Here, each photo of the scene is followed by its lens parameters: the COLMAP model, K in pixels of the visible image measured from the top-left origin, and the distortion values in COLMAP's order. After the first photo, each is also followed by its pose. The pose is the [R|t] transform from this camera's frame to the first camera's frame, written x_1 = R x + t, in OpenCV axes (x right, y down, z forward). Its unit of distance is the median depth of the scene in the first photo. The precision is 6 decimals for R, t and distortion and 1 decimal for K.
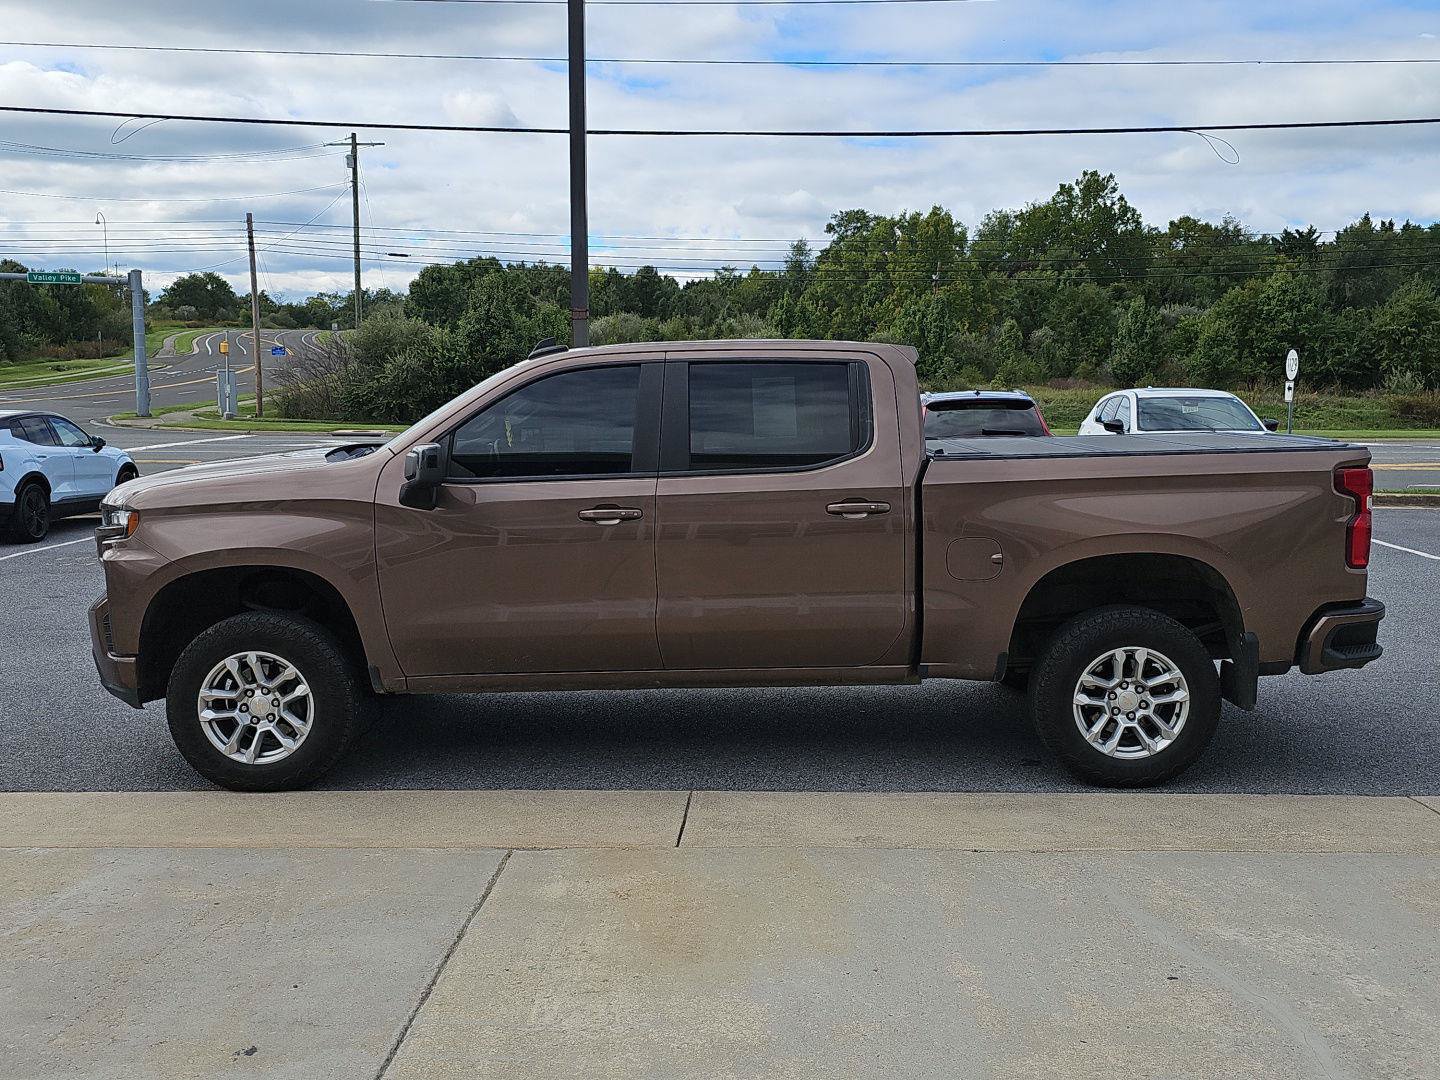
lens RADIAL K [[1367.2, 0, 699.0], [0, 1367.2, 547.0], [0, 0, 1]] dist [0.045741, -0.017078]
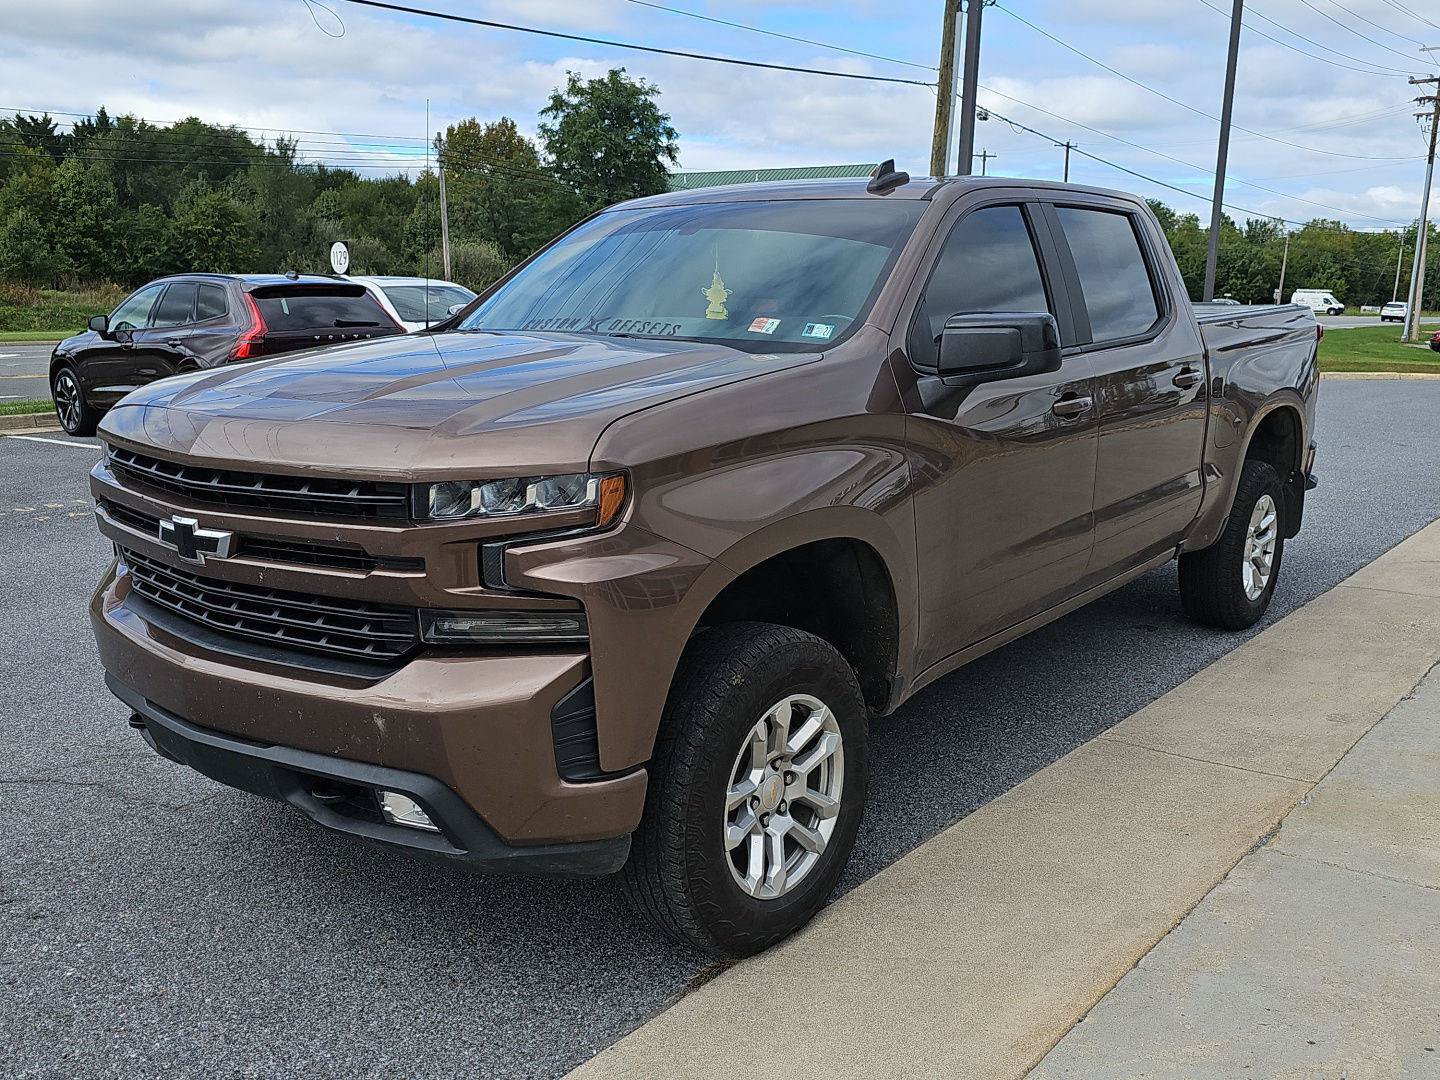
lens RADIAL K [[1367.2, 0, 699.0], [0, 1367.2, 547.0], [0, 0, 1]] dist [0.045741, -0.017078]
pose [[0.580150, -0.150888, 0.800412, -0.123182], [0.097287, 0.988493, 0.115828, -0.008390], [-0.808679, 0.010672, 0.588154, 0.110042]]
